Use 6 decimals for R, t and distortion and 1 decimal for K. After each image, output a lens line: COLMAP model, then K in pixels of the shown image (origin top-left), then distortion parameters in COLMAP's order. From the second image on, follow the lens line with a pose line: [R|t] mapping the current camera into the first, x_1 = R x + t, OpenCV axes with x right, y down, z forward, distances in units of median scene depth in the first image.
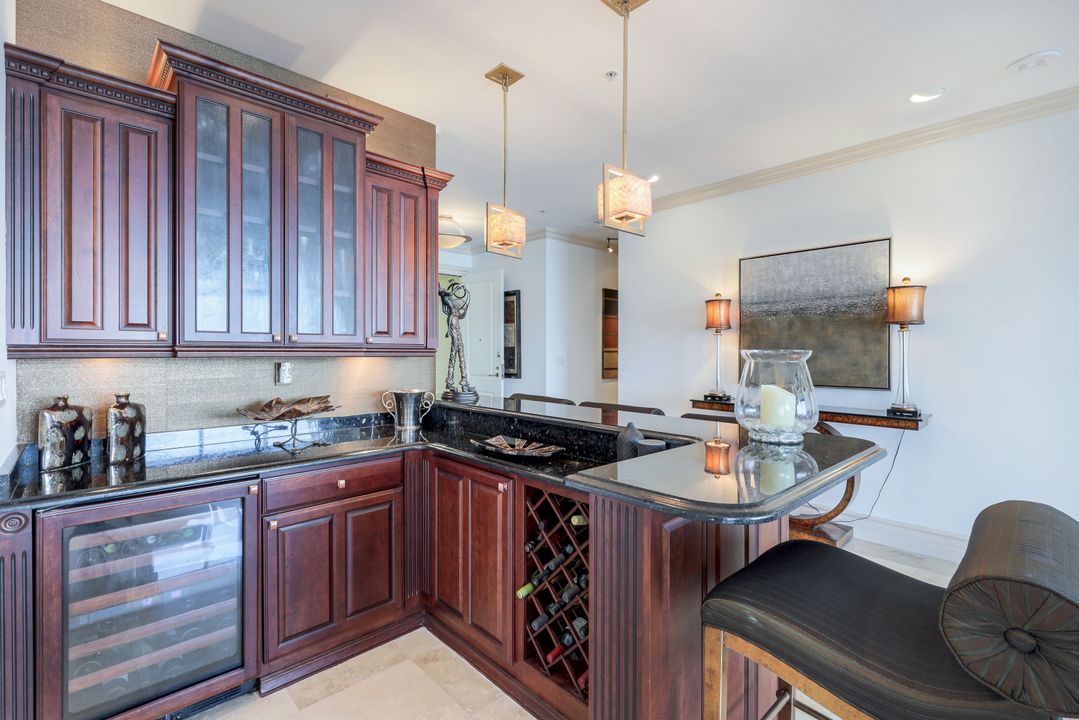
lens RADIAL K [[475.8, 0, 540.6], [0, 475.8, 351.7], [0, 0, 1]] dist [0.002725, -0.000733]
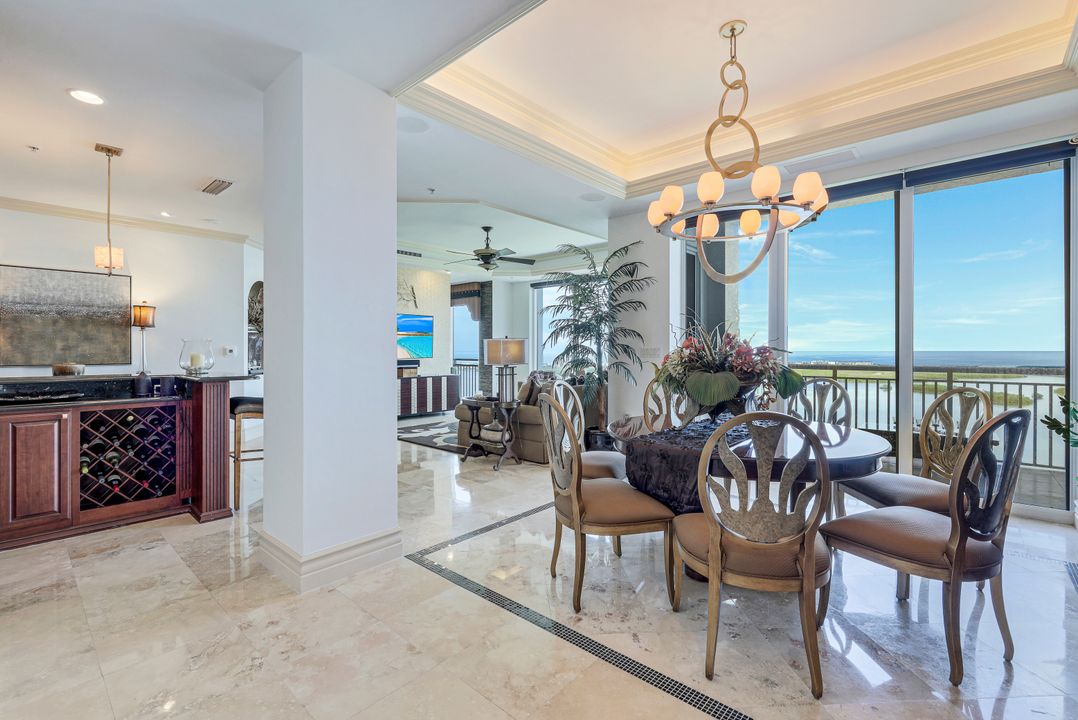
lens RADIAL K [[475.4, 0, 536.1], [0, 475.4, 351.7], [0, 0, 1]] dist [0.002725, -0.000733]
pose [[-0.081821, -0.006969, 0.996623, -1.030636], [0.000232, 0.999975, 0.007011, 0.021483], [-0.996647, 0.000805, -0.081818, -0.296685]]
